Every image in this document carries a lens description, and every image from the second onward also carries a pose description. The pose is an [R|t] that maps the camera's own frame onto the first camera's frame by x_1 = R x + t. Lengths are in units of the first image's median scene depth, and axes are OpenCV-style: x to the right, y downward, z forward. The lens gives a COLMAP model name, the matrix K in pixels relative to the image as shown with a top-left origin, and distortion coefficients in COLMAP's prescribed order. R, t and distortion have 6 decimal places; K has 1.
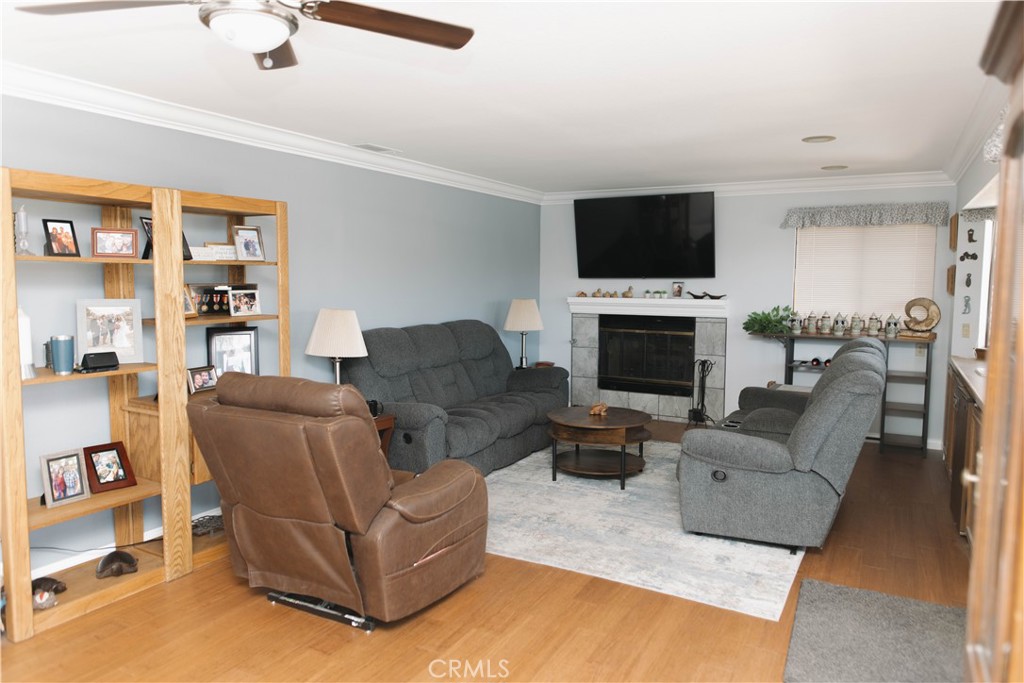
lens RADIAL K [[701.2, 0, 511.8], [0, 701.2, 339.8], [0, 0, 1]] dist [0.004967, 0.005933]
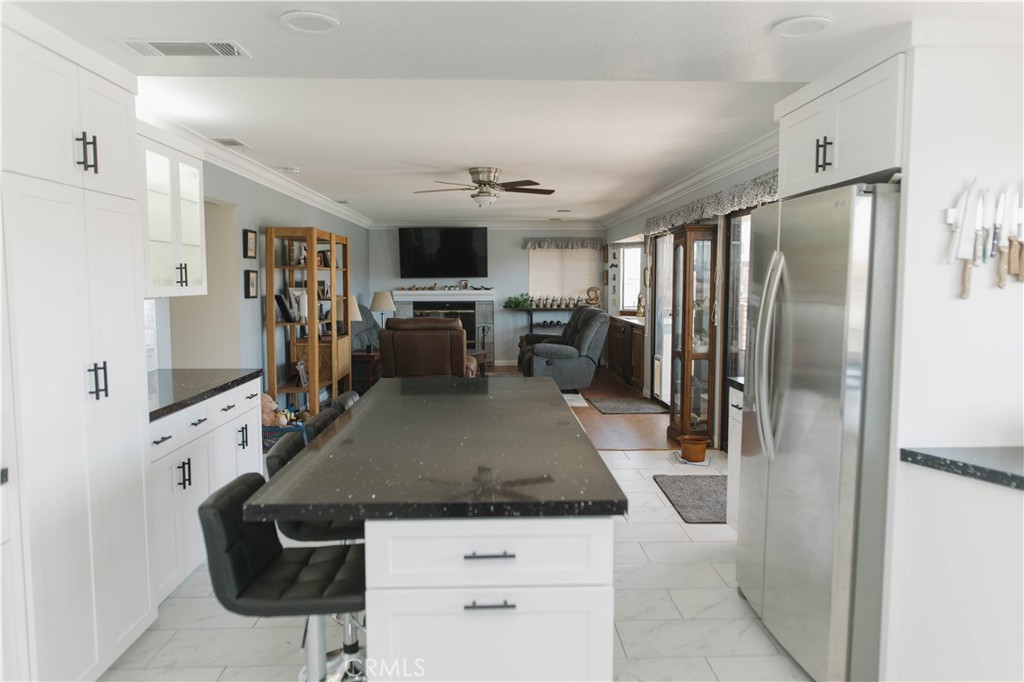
lens RADIAL K [[701.2, 0, 512.6], [0, 701.2, 341.3], [0, 0, 1]] dist [0.004967, 0.005933]
pose [[0.867769, -0.052617, 0.494175, -0.520869], [0.051996, 0.998534, 0.015013, 0.045533], [-0.494241, 0.012667, 0.869233, -0.519758]]
